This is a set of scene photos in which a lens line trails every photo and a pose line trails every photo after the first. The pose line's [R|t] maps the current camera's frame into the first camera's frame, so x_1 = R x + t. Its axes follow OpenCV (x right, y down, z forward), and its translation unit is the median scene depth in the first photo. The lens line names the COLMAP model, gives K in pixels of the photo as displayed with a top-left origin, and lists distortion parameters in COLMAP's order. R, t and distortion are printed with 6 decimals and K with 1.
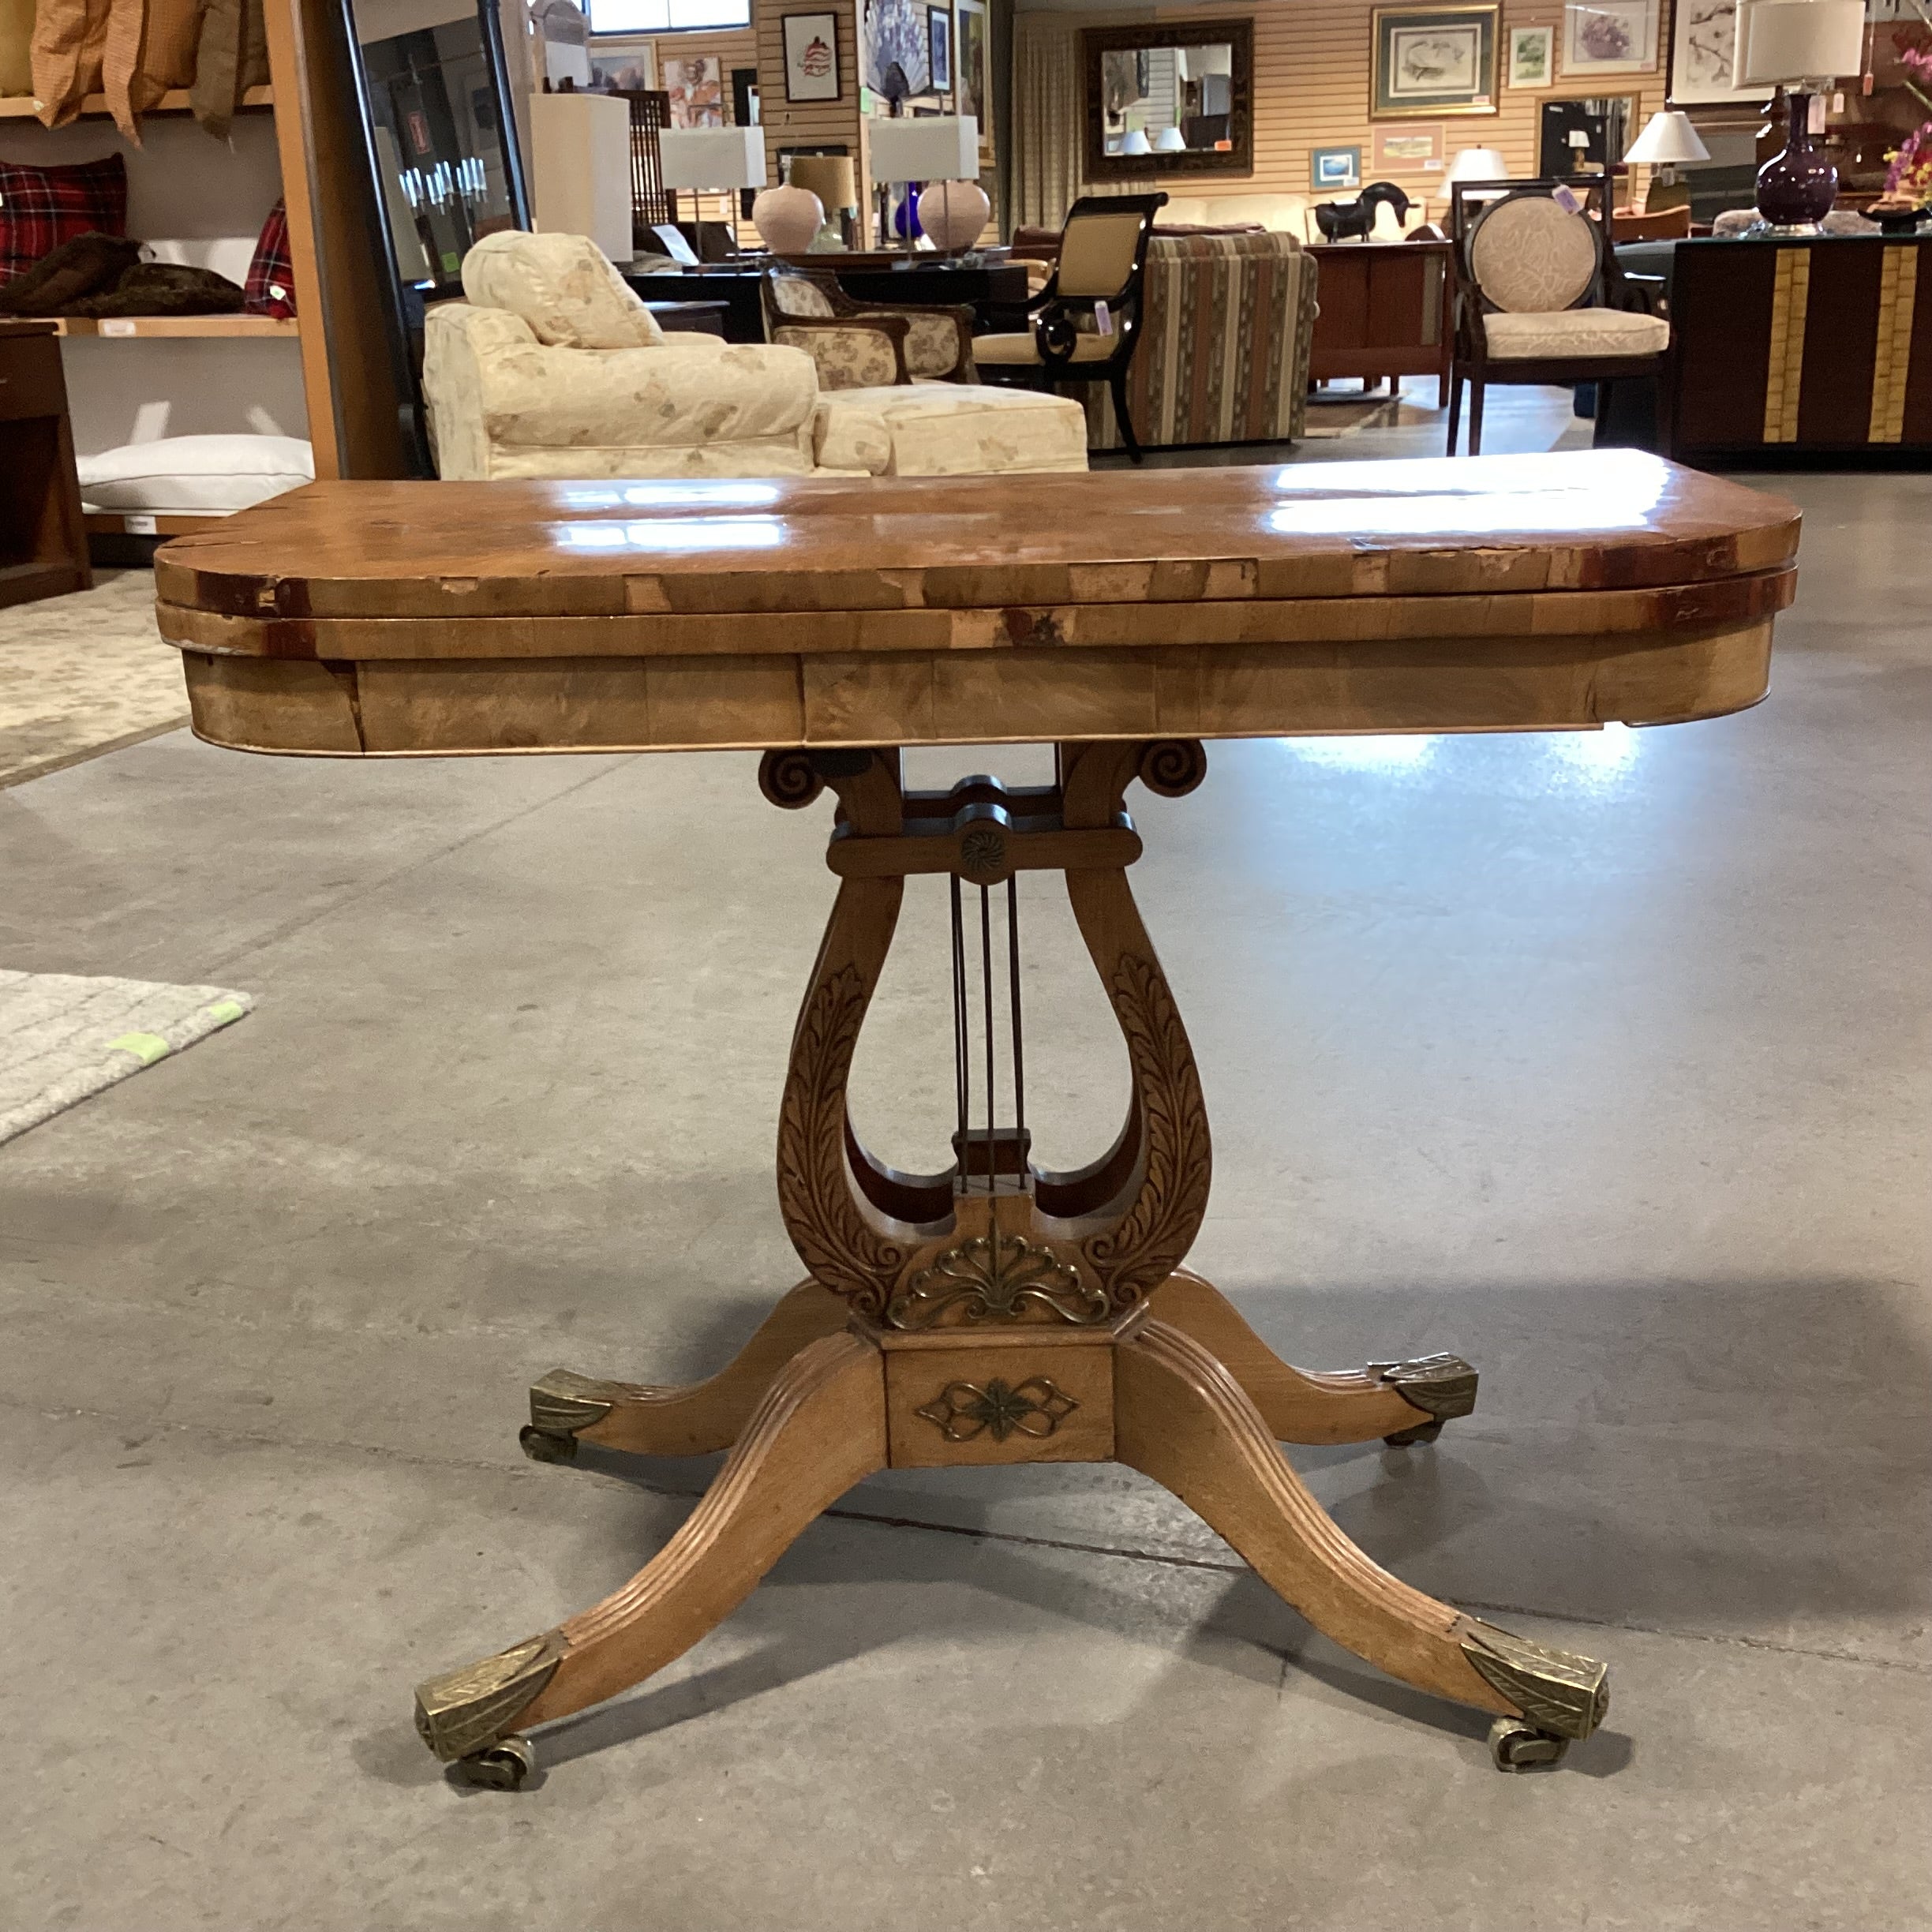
lens RADIAL K [[2338.8, 0, 1004.3], [0, 2338.8, 957.8], [0, 0, 1]] dist [0.044931, 0.000000]
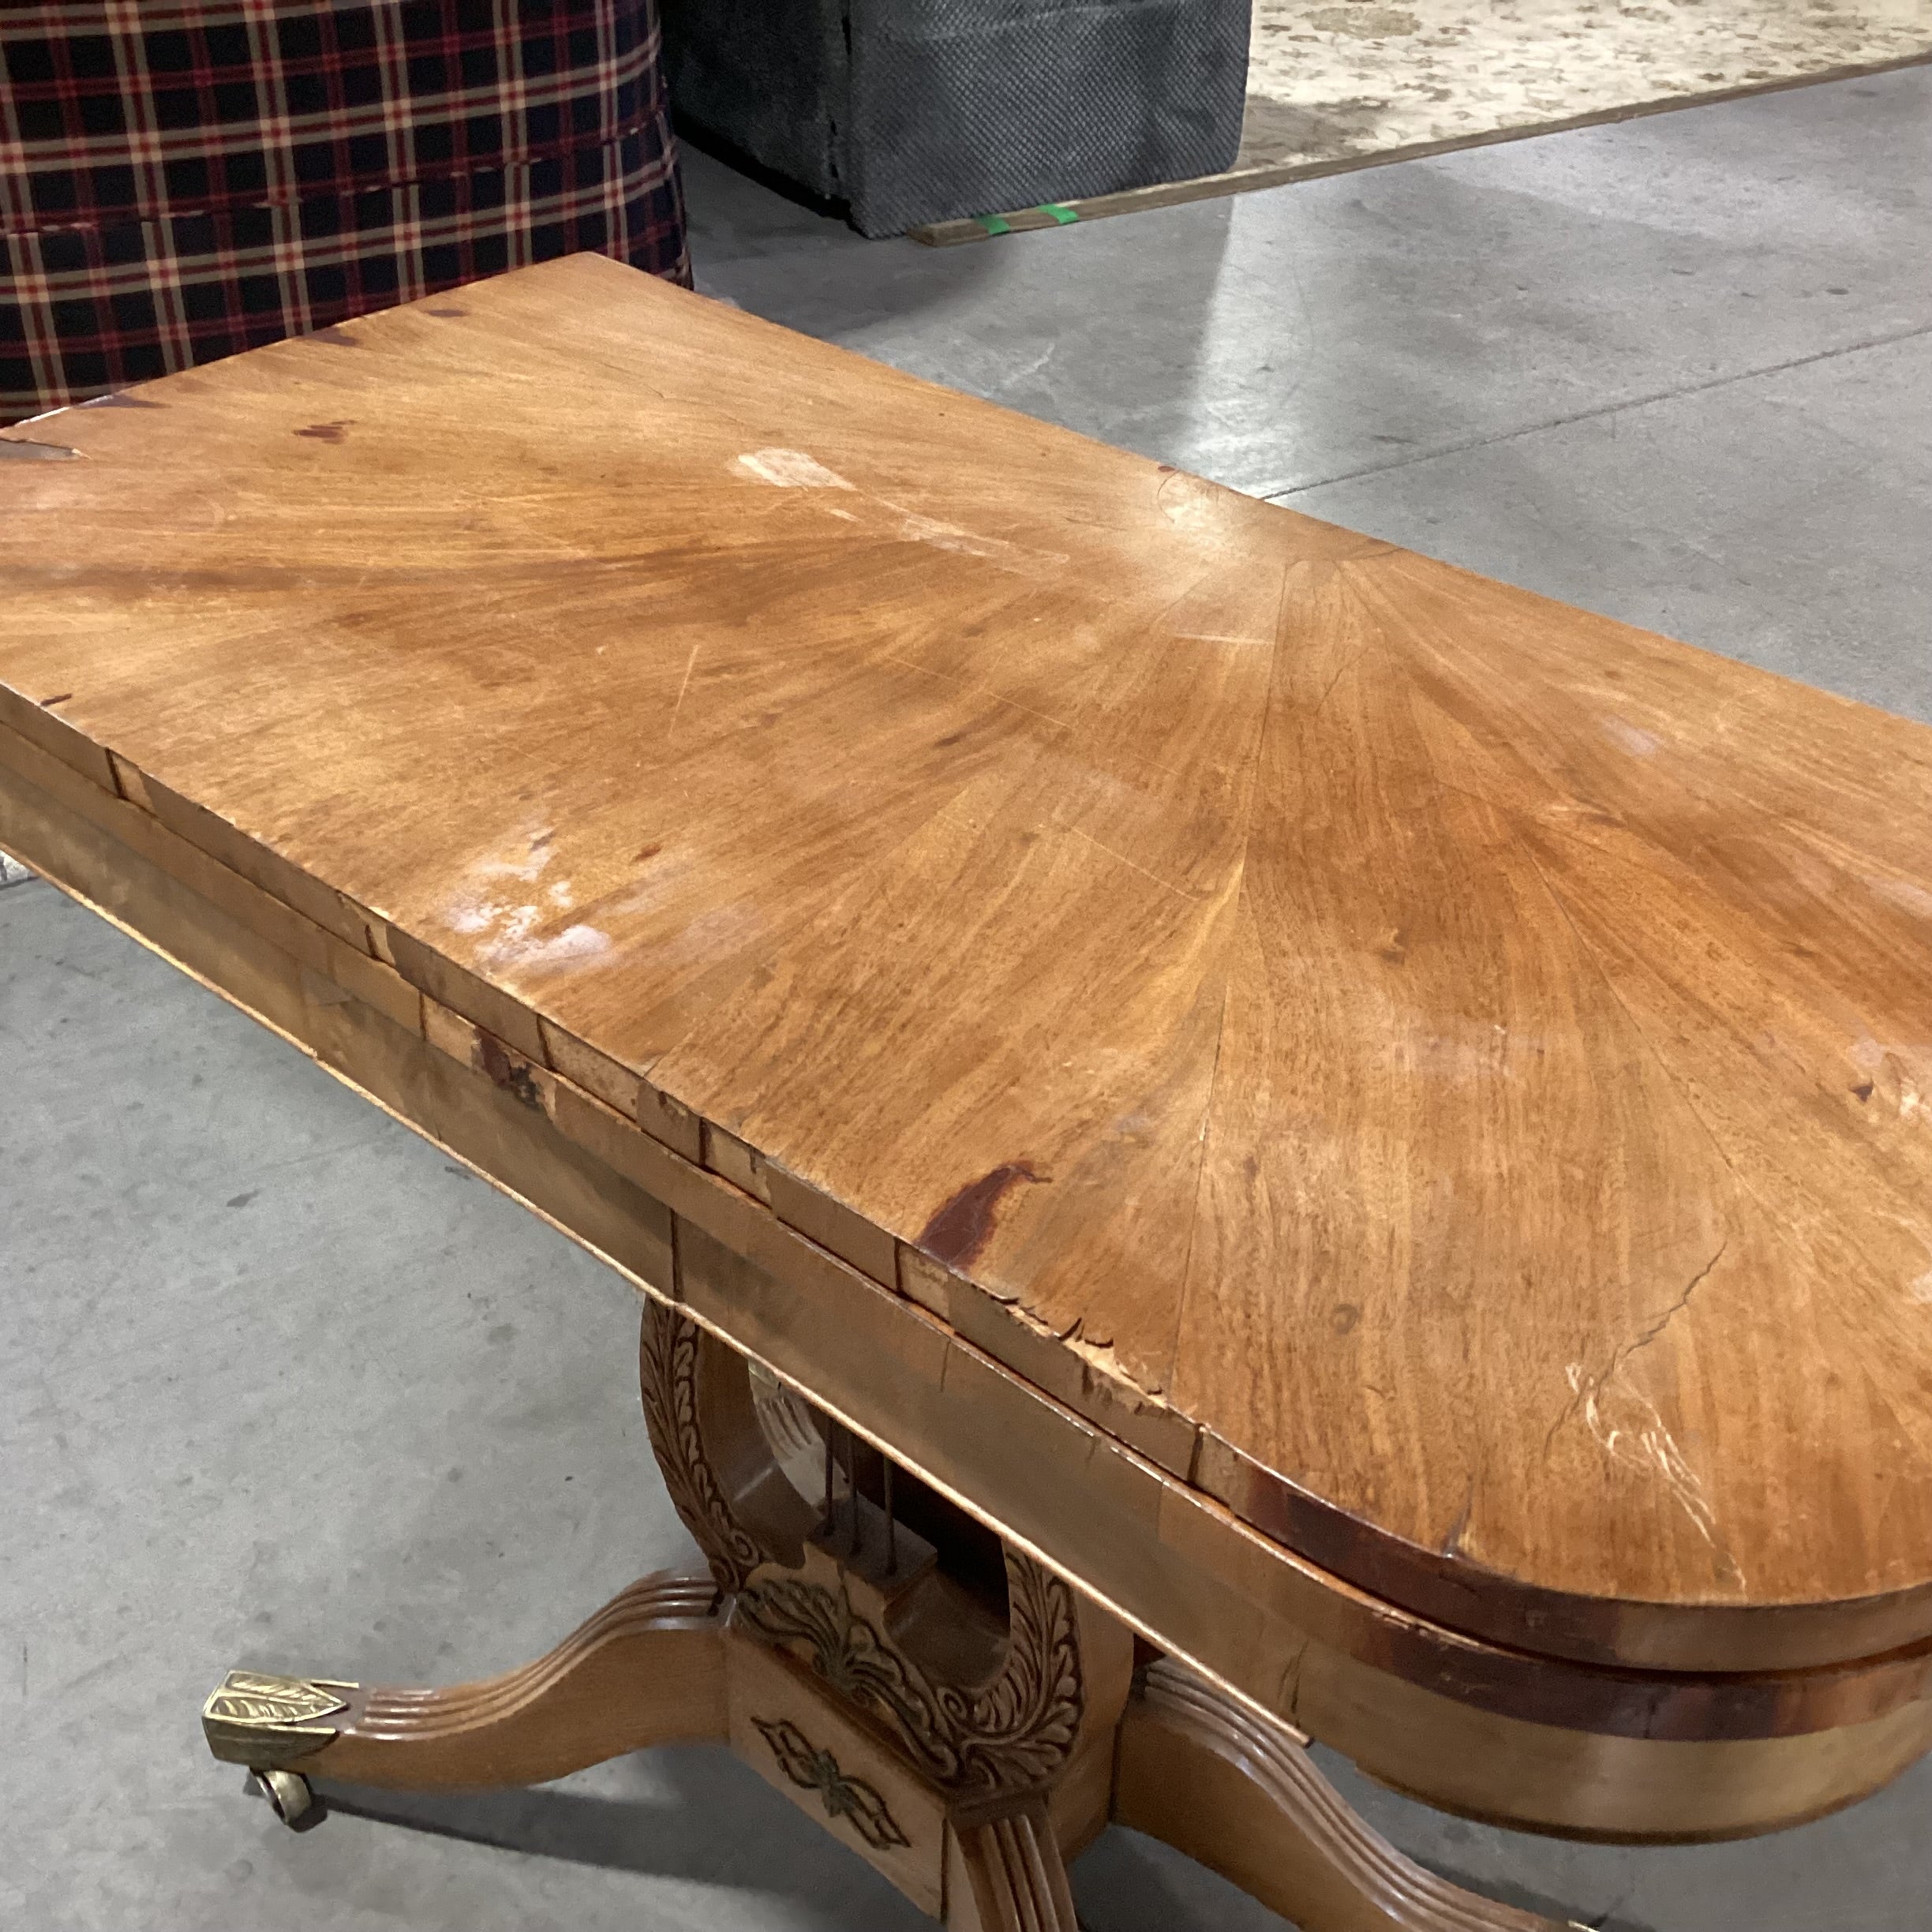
lens RADIAL K [[2338.8, 0, 974.0], [0, 2338.8, 982.5], [0, 0, 1]] dist [0.044931, 0.000000]
pose [[0.741567, 0.422782, -0.520897, 0.146292], [-0.242535, 0.892874, 0.379412, -0.153875], [0.625504, -0.155023, 0.764665, 0.228062]]
